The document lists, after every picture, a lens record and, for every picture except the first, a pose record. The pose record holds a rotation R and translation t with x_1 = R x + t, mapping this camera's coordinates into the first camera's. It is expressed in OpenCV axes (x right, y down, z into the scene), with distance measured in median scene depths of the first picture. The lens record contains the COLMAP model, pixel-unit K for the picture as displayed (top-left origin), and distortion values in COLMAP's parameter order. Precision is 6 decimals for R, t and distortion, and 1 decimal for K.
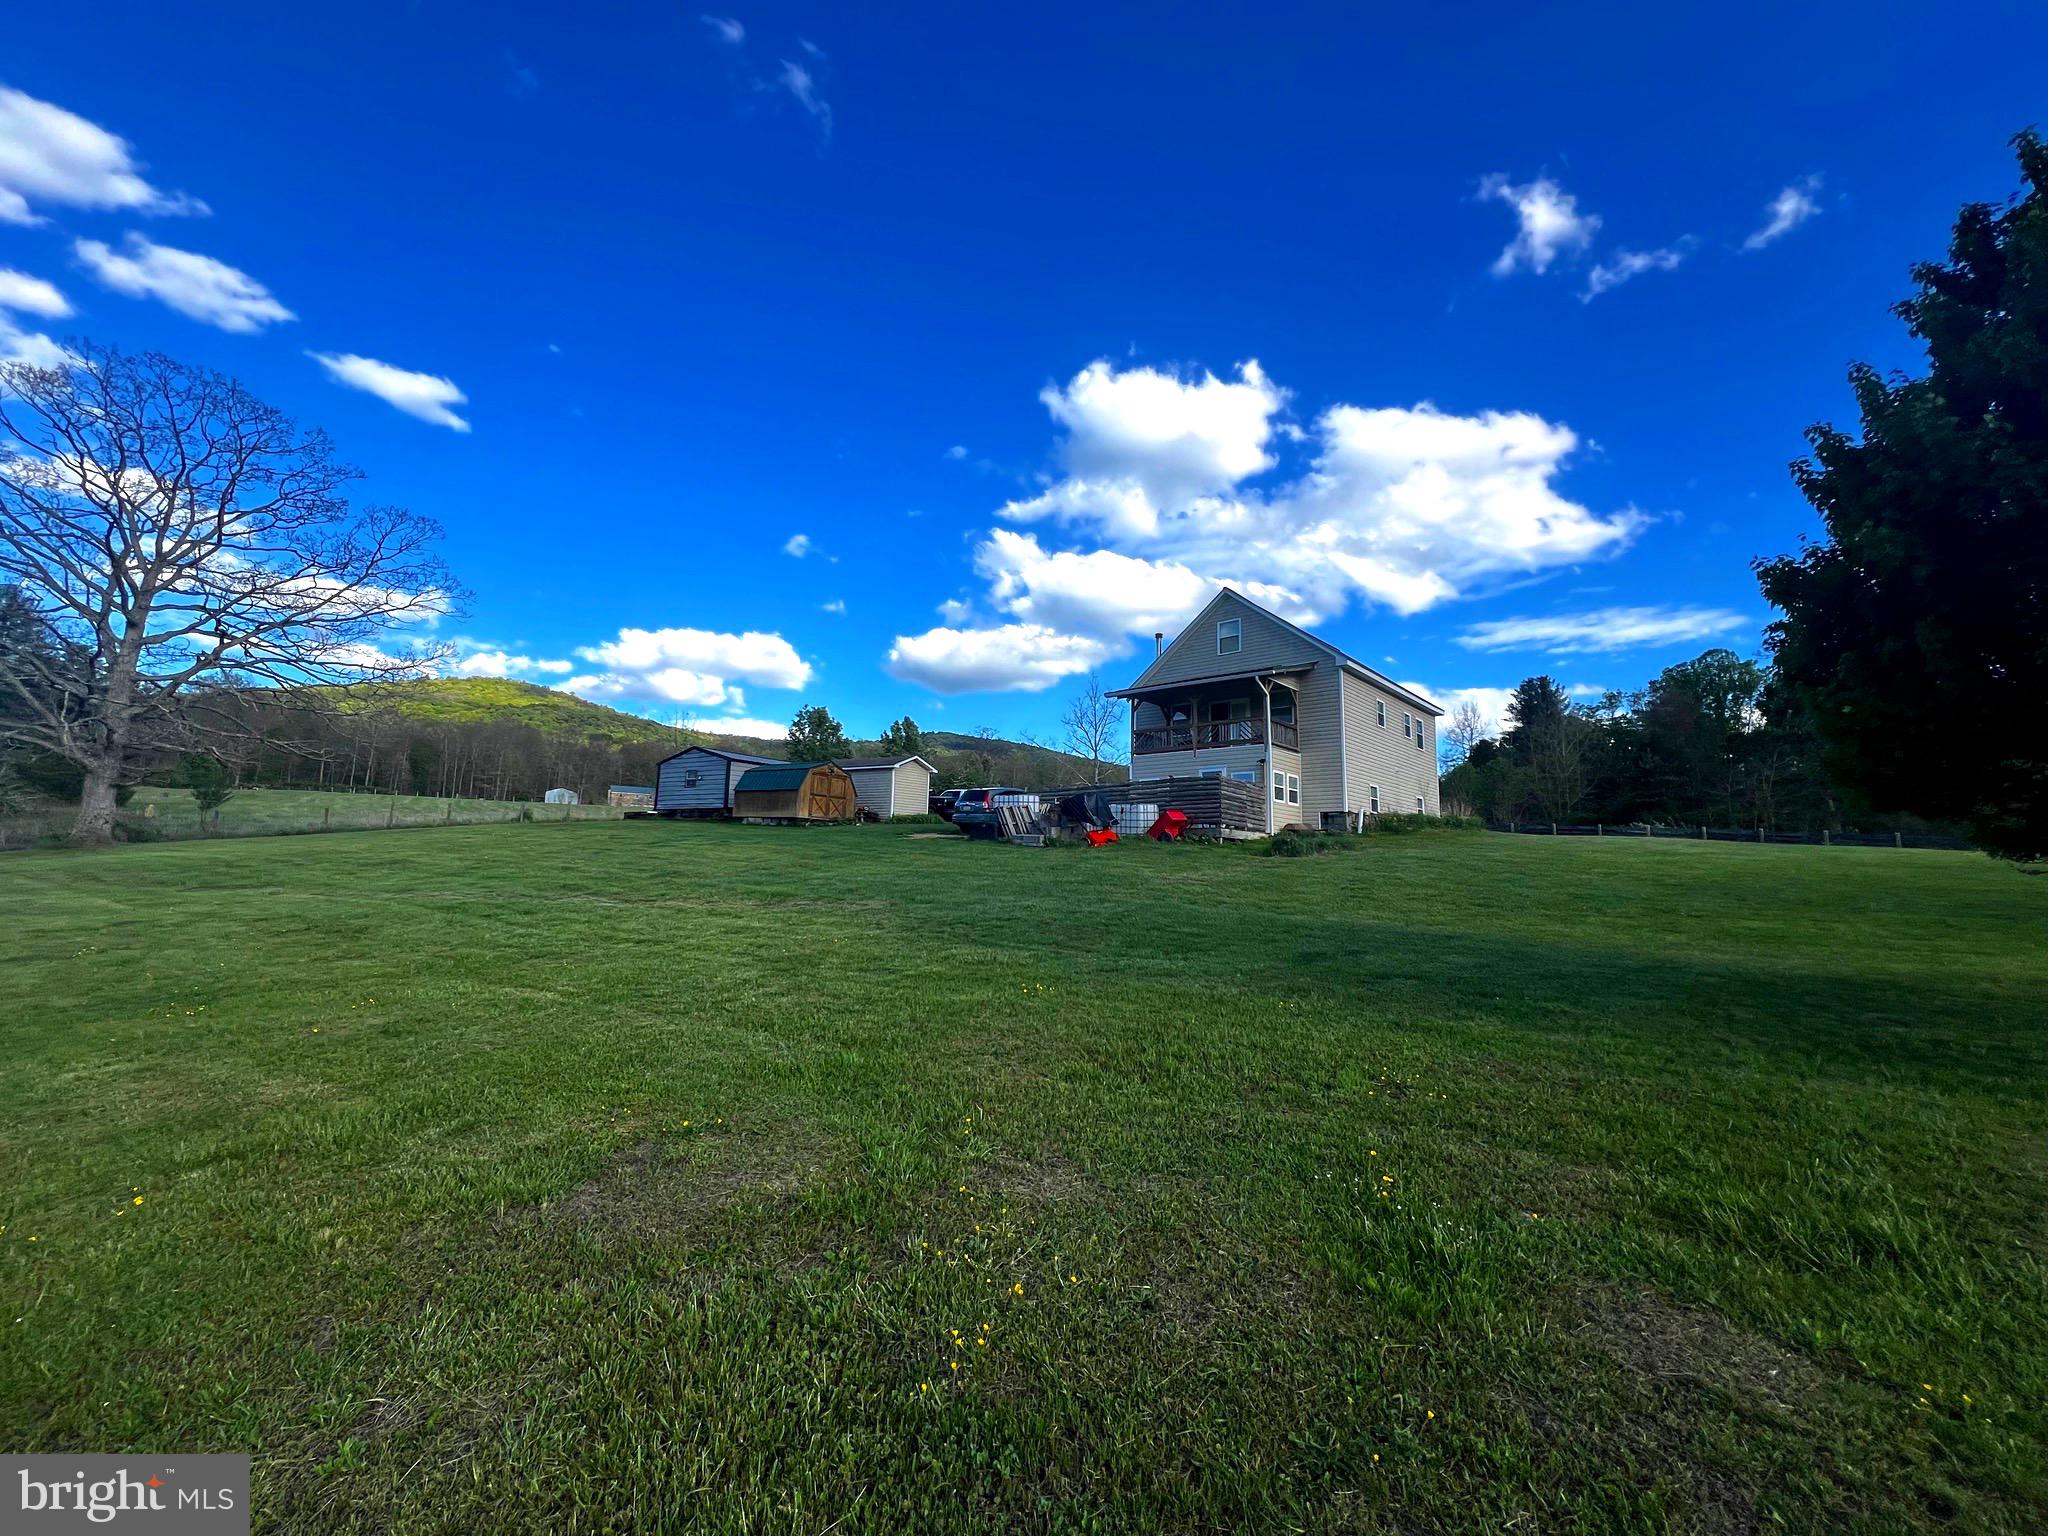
lens RADIAL K [[800.7, 0, 1024.0], [0, 800.7, 768.0], [0, 0, 1]] dist [-0.018235, 0.000079]
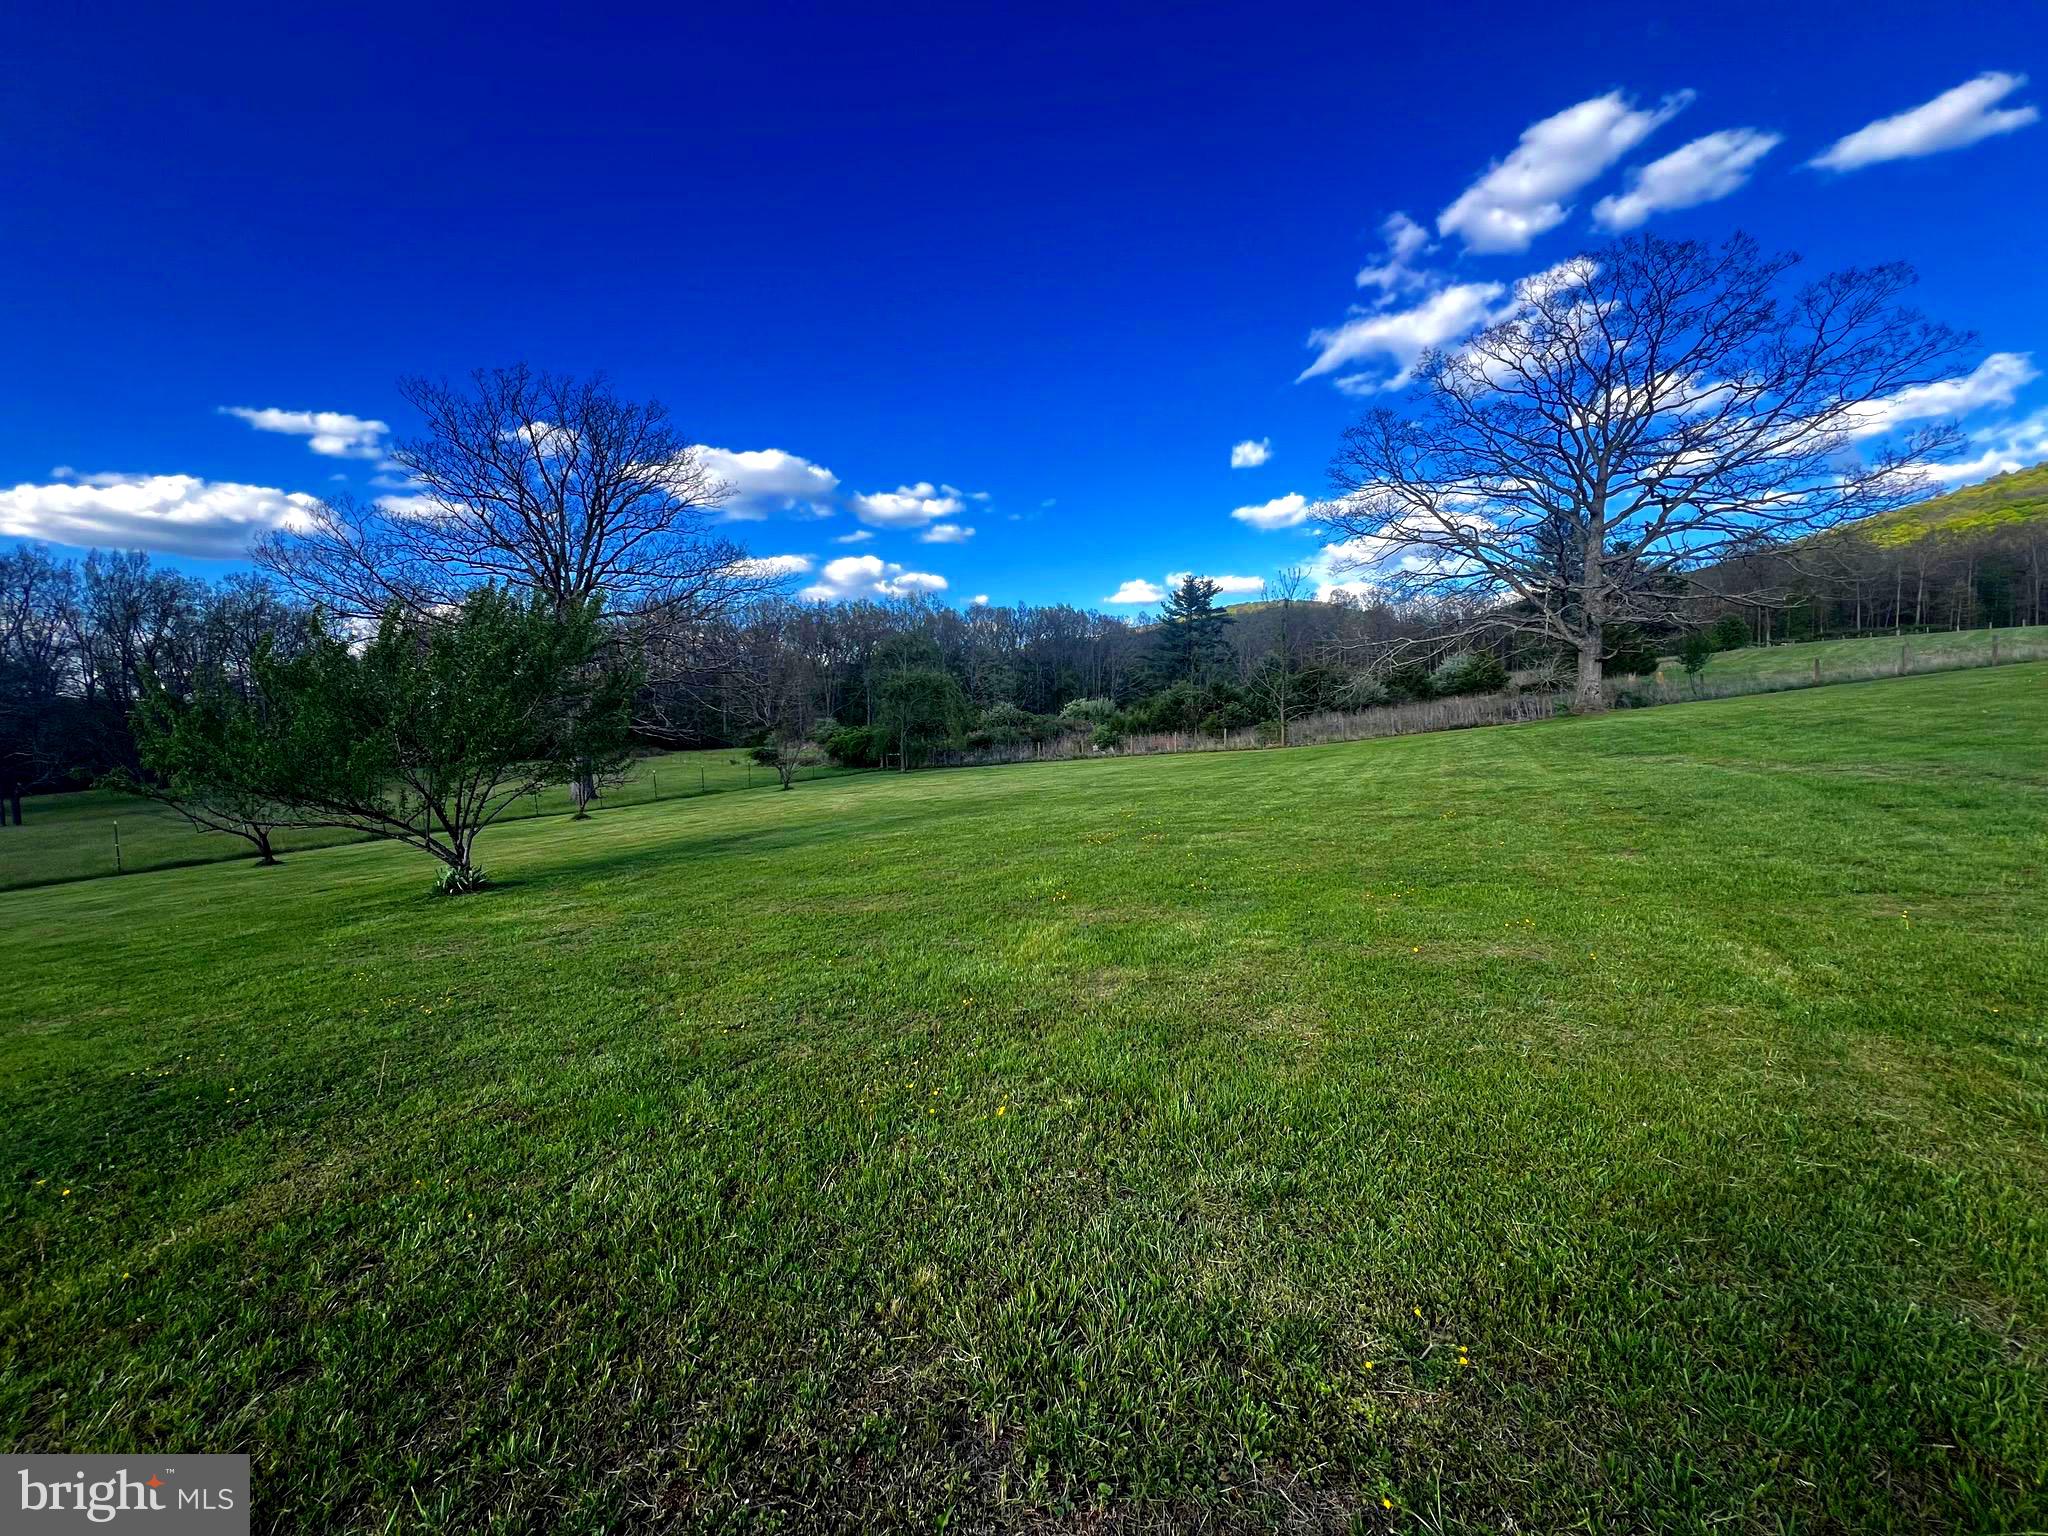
lens RADIAL K [[800.7, 0, 1024.0], [0, 800.7, 768.0], [0, 0, 1]] dist [-0.018235, 0.000079]
pose [[0.024302, 0.037734, -0.998992, -0.019398], [0.146181, 0.988412, 0.040890, 0.007253], [0.988959, -0.147027, 0.018505, 0.113143]]
